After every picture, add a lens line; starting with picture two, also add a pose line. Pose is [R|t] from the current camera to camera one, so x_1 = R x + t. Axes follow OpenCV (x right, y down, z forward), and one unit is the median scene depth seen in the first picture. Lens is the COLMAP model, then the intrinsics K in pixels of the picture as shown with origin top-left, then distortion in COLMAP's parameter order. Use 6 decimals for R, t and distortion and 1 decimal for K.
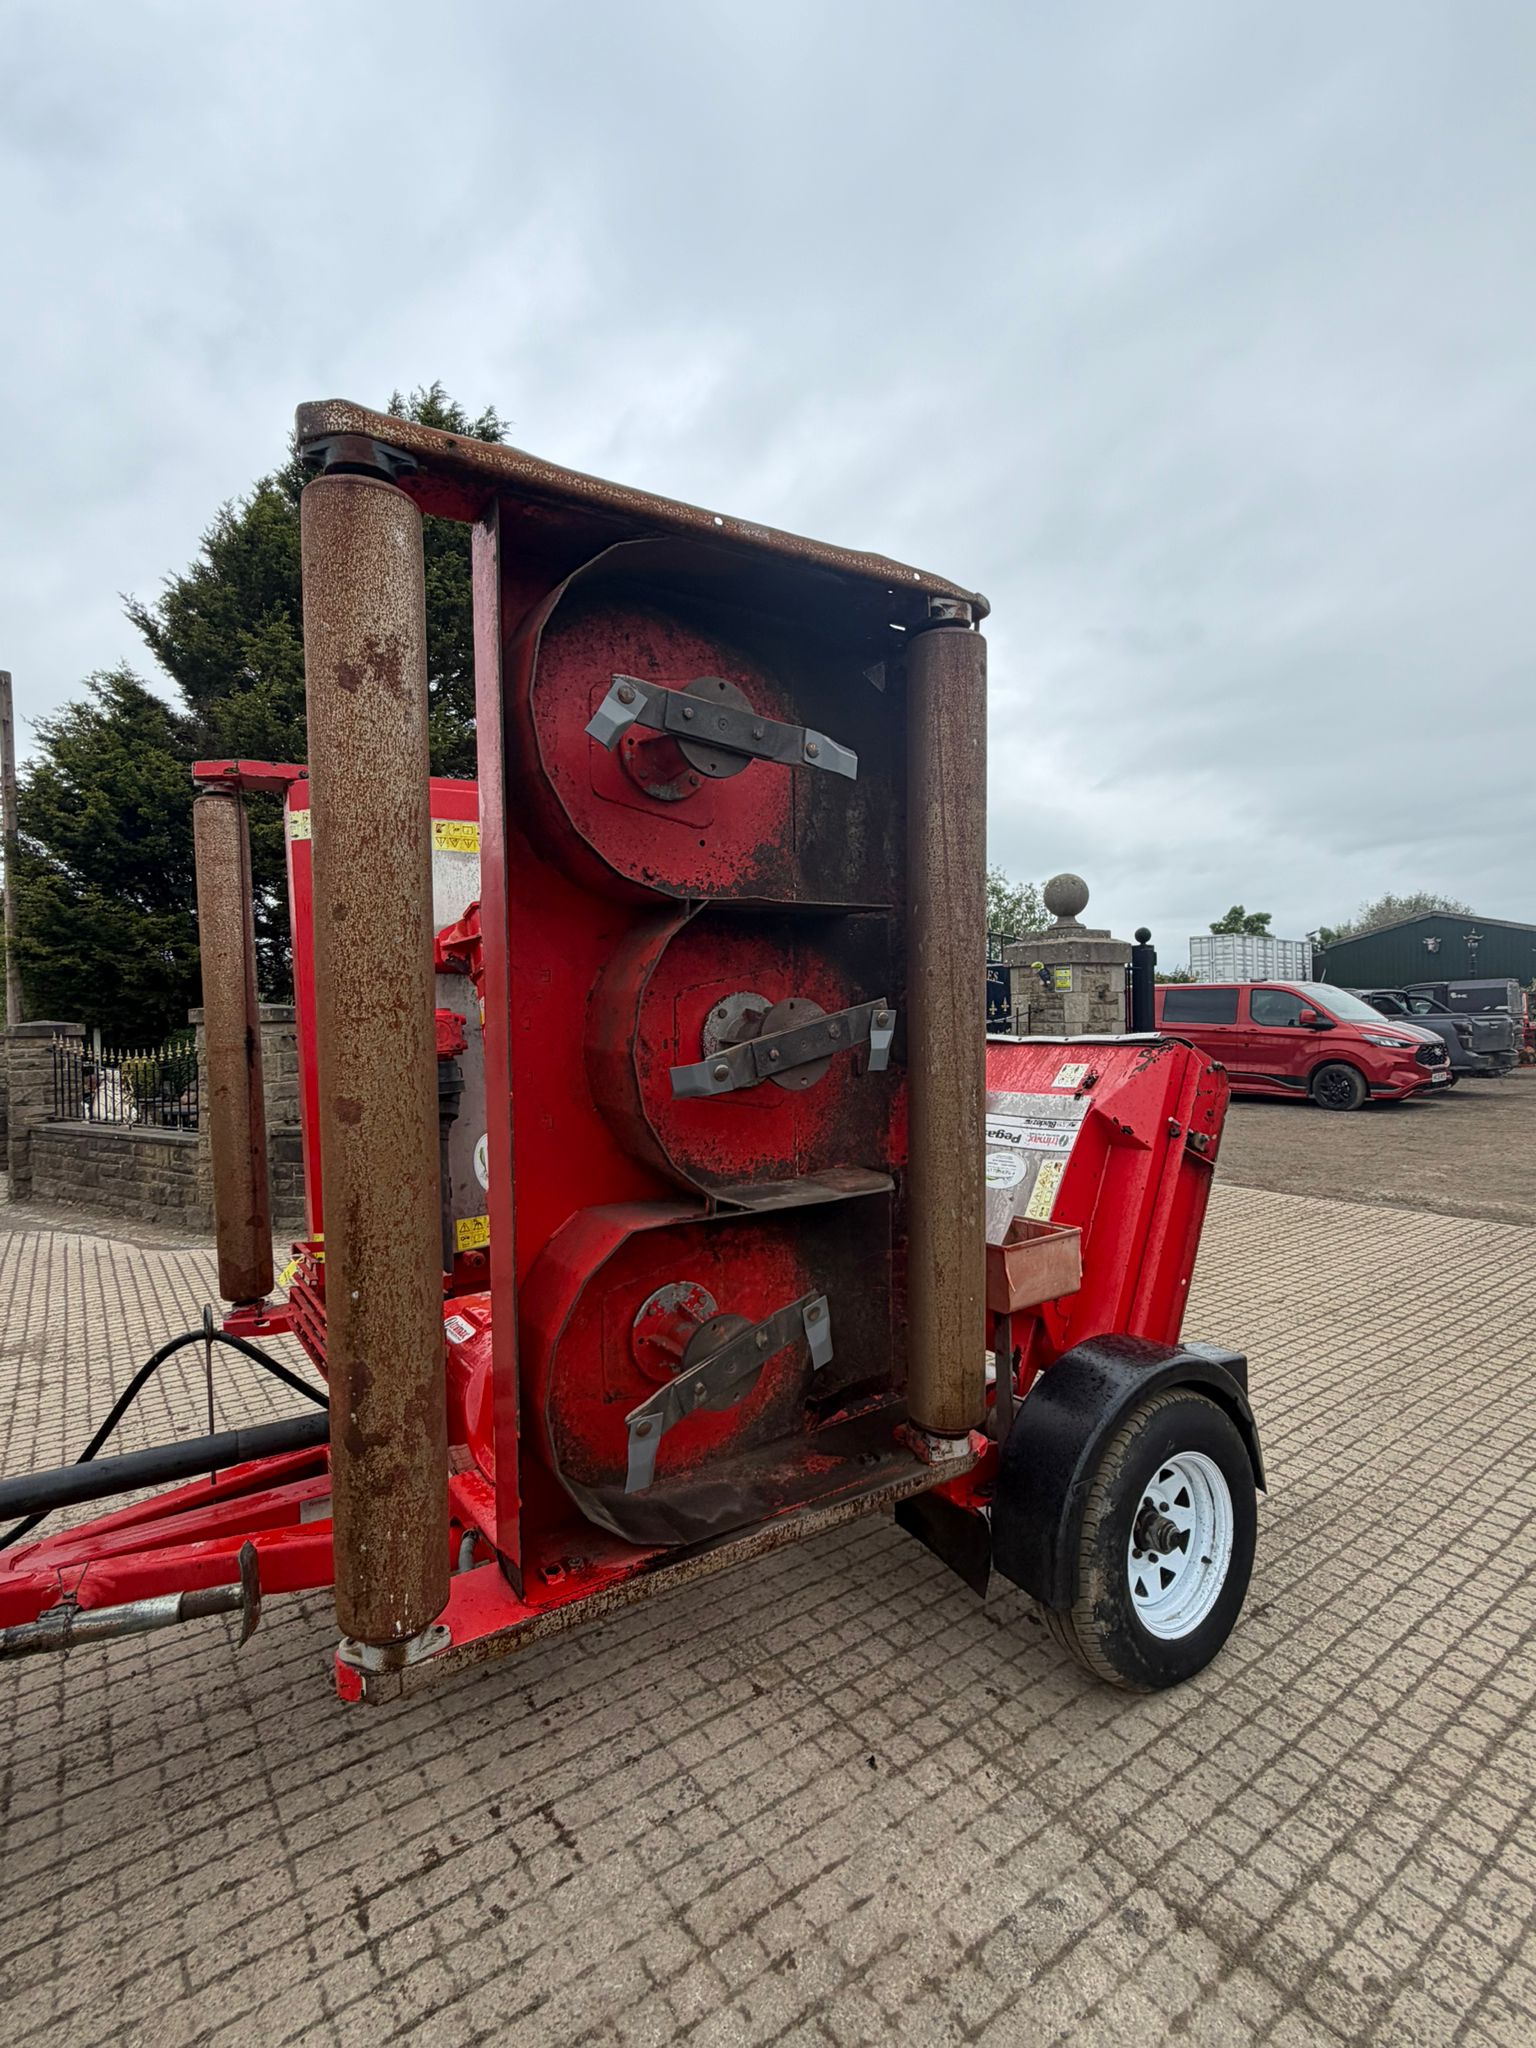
lens RADIAL K [[976.8, 0, 768.0], [0, 976.8, 1024.0], [0, 0, 1]] dist [-0.000548, -0.000530]
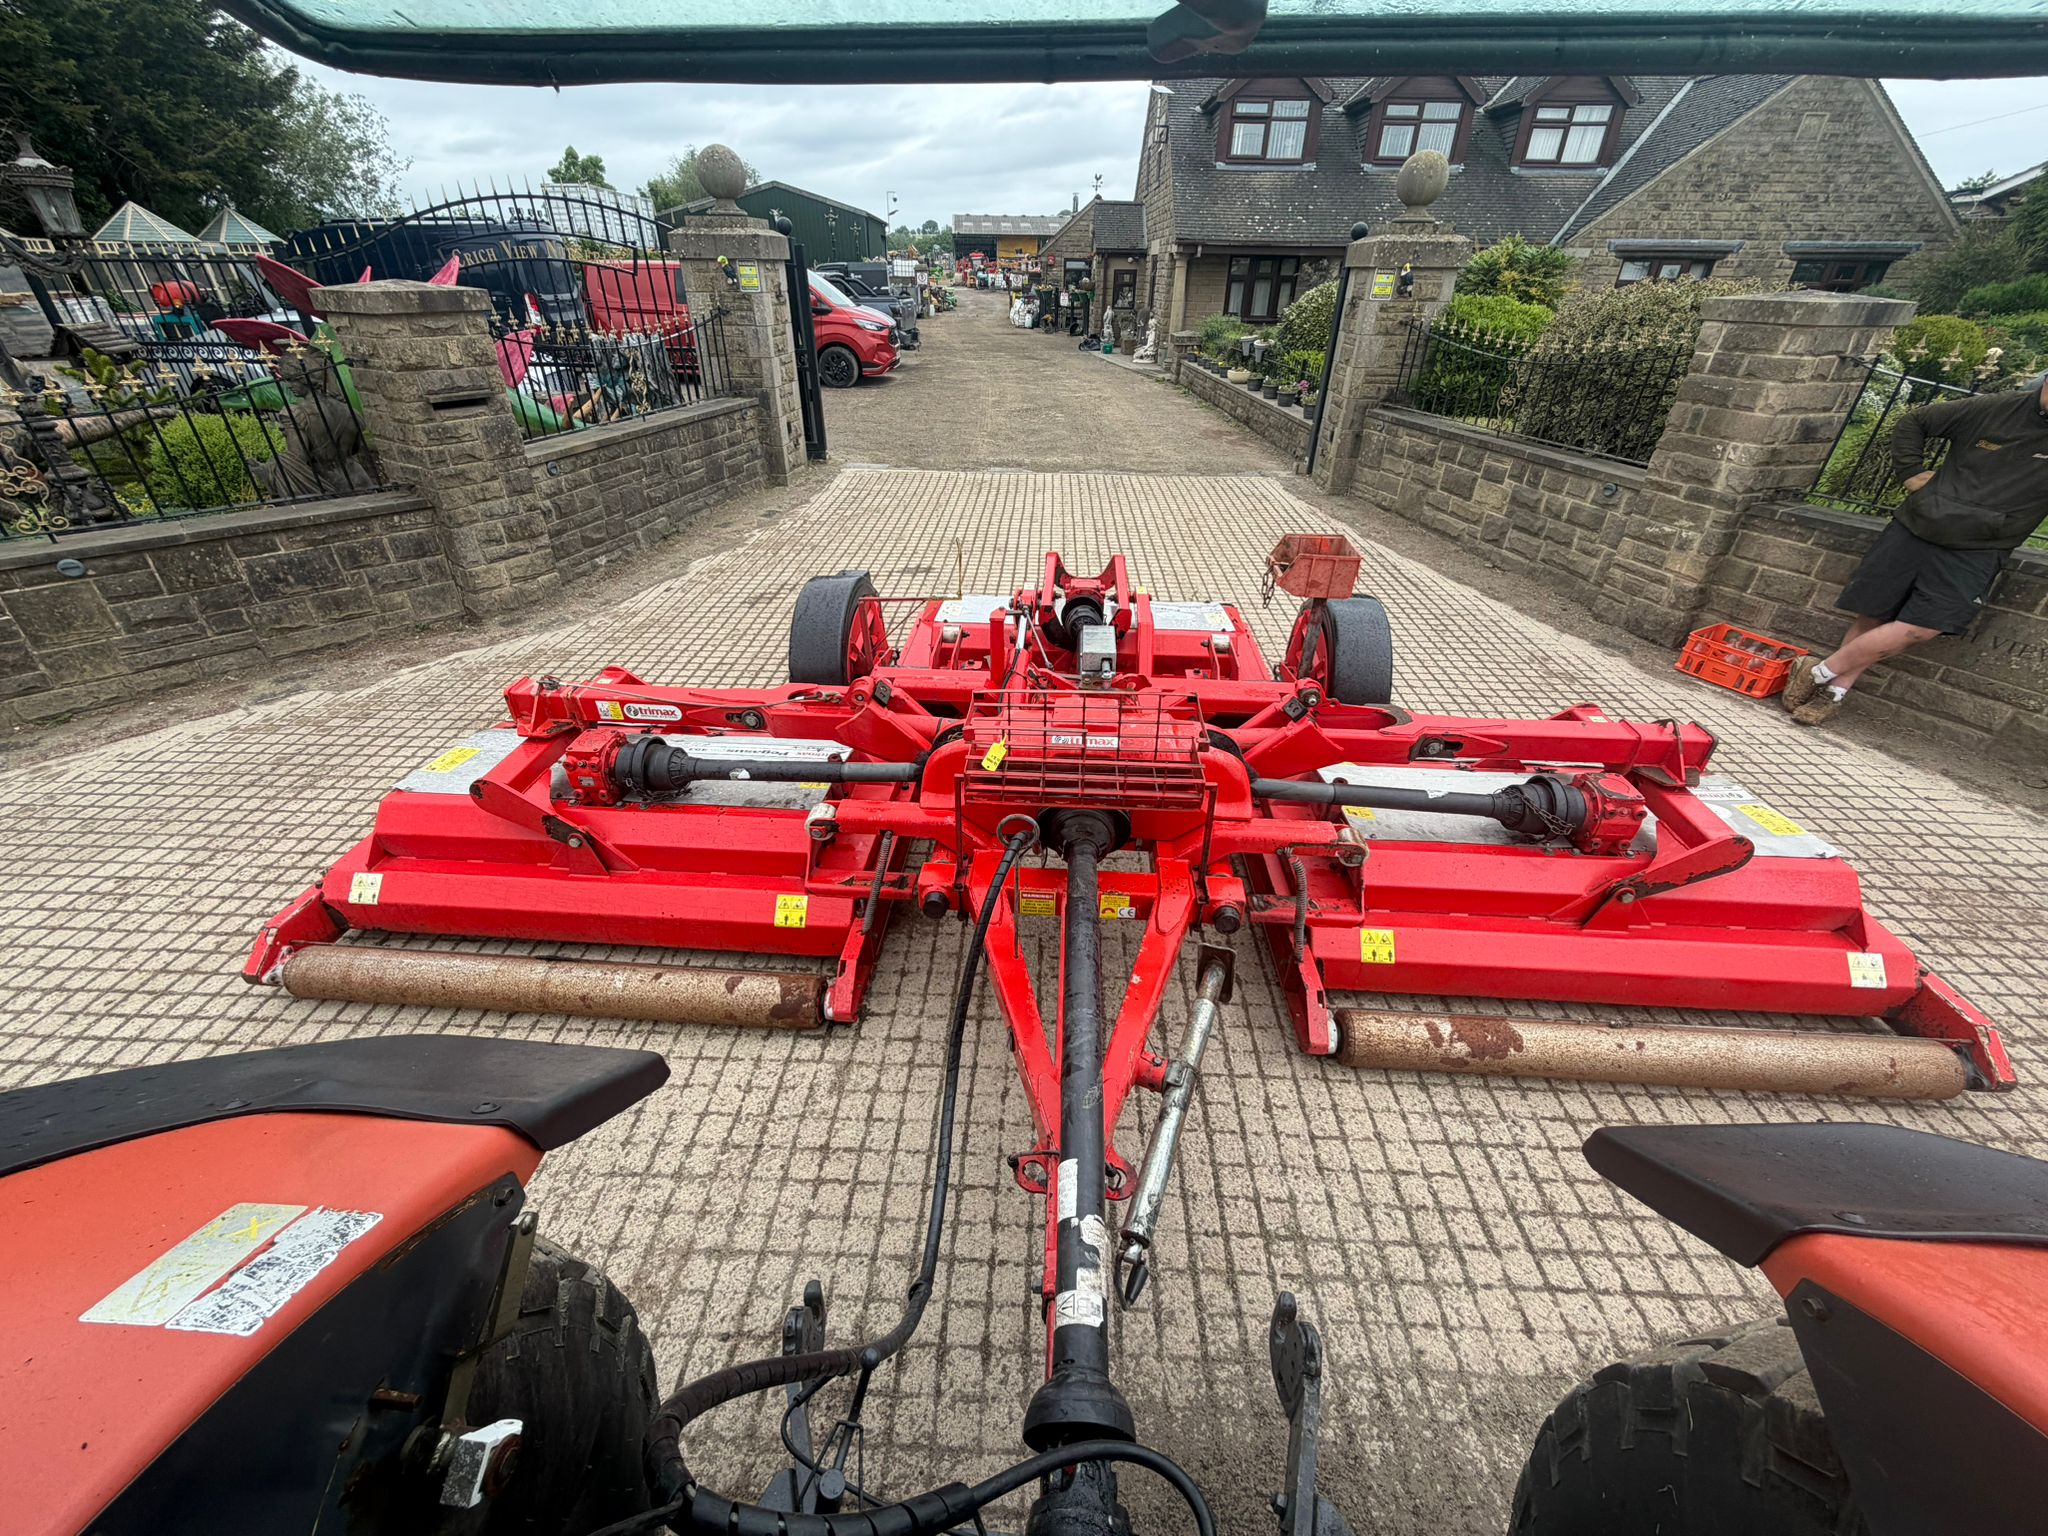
lens RADIAL K [[813.3, 0, 1016.7], [0, 813.3, 769.6], [0, 0, 1]] dist [-0.000048, -0.000631]
pose [[0.615155, -0.391766, 0.684181, -0.238566], [-0.017805, 0.860678, 0.508838, -0.031574], [-0.788205, -0.325196, 0.522475, 0.125694]]
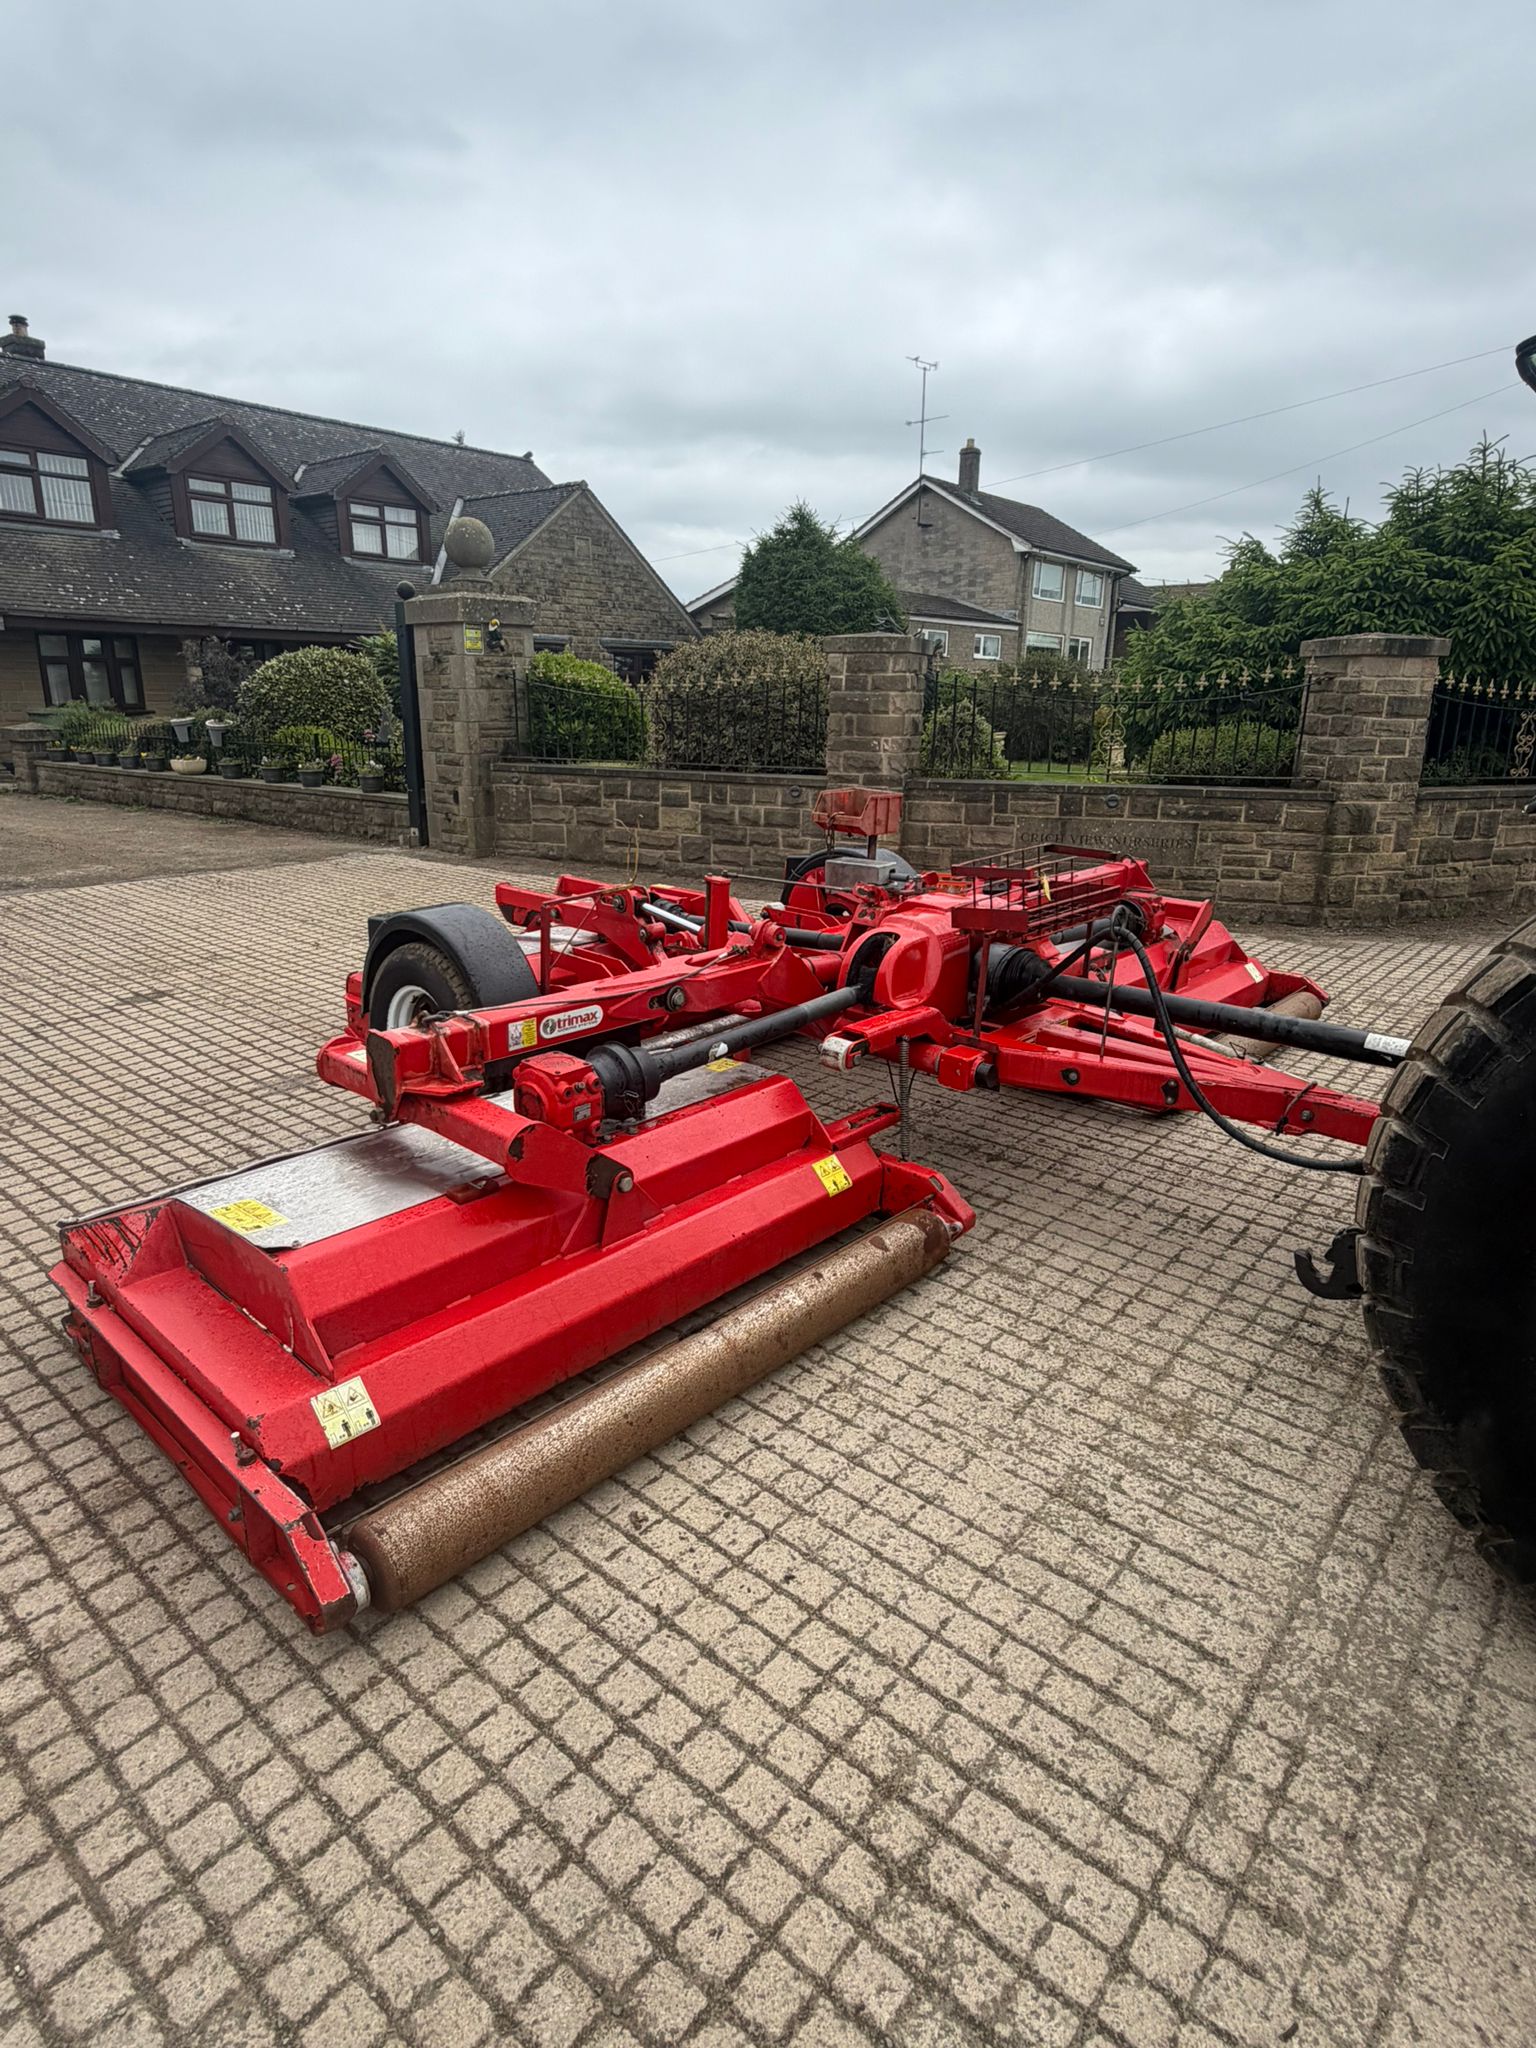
lens RADIAL K [[1139.4, 0, 767.8], [0, 1139.4, 1015.1], [0, 0, 1]] dist [0.001042, -0.000132]
pose [[-0.251056, -0.247342, 0.935838, -0.386376], [-0.001219, 0.966882, 0.255220, 0.014140], [-0.967972, 0.062934, -0.243043, 0.370984]]
